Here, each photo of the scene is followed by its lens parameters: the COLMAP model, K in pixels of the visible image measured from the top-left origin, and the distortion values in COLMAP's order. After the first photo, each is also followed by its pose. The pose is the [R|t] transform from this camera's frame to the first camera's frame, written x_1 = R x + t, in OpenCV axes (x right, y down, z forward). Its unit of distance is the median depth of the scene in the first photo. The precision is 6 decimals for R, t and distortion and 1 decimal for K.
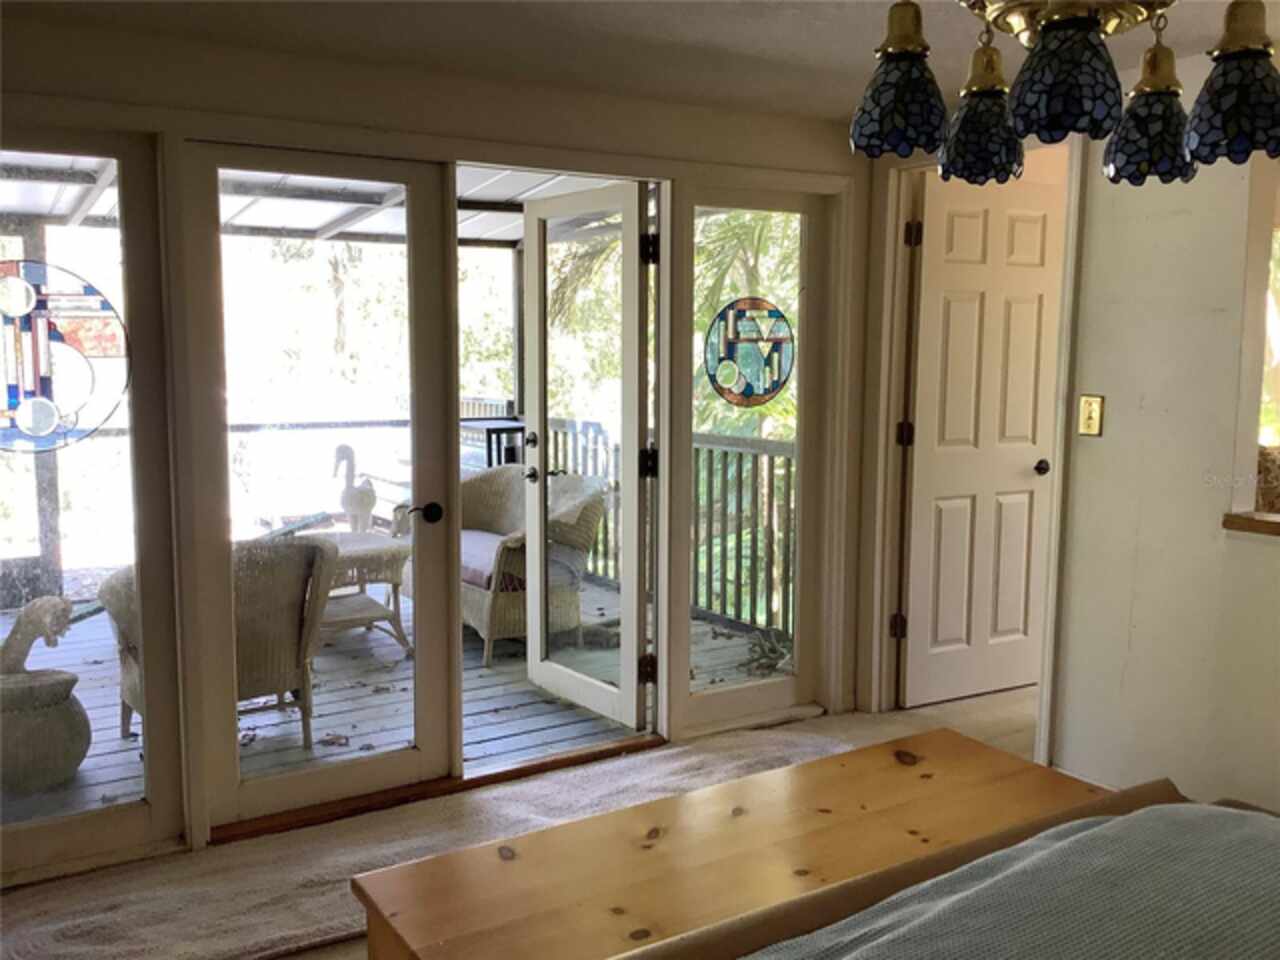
lens RADIAL K [[1223.8, 0, 642.3], [0, 1223.8, 468.6], [0, 0, 1]] dist [0.110569, -0.003837]
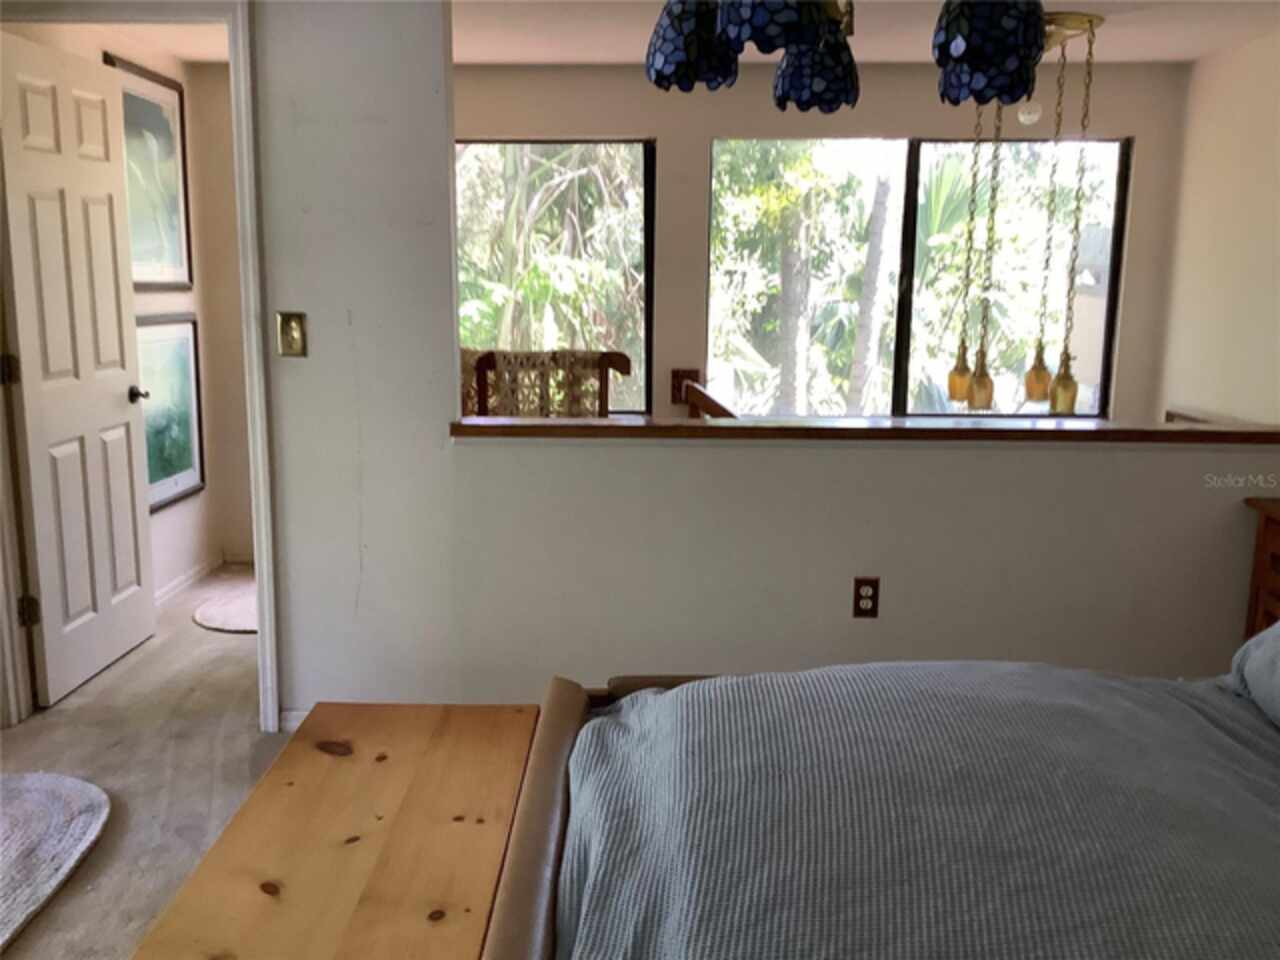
lens RADIAL K [[1223.8, 0, 642.3], [0, 1223.8, 468.6], [0, 0, 1]] dist [0.110569, -0.003837]
pose [[0.578261, -0.149094, 0.802113, -0.222505], [0.086692, 0.988823, 0.121300, -0.030241], [-0.811233, -0.000606, 0.584723, 0.221423]]
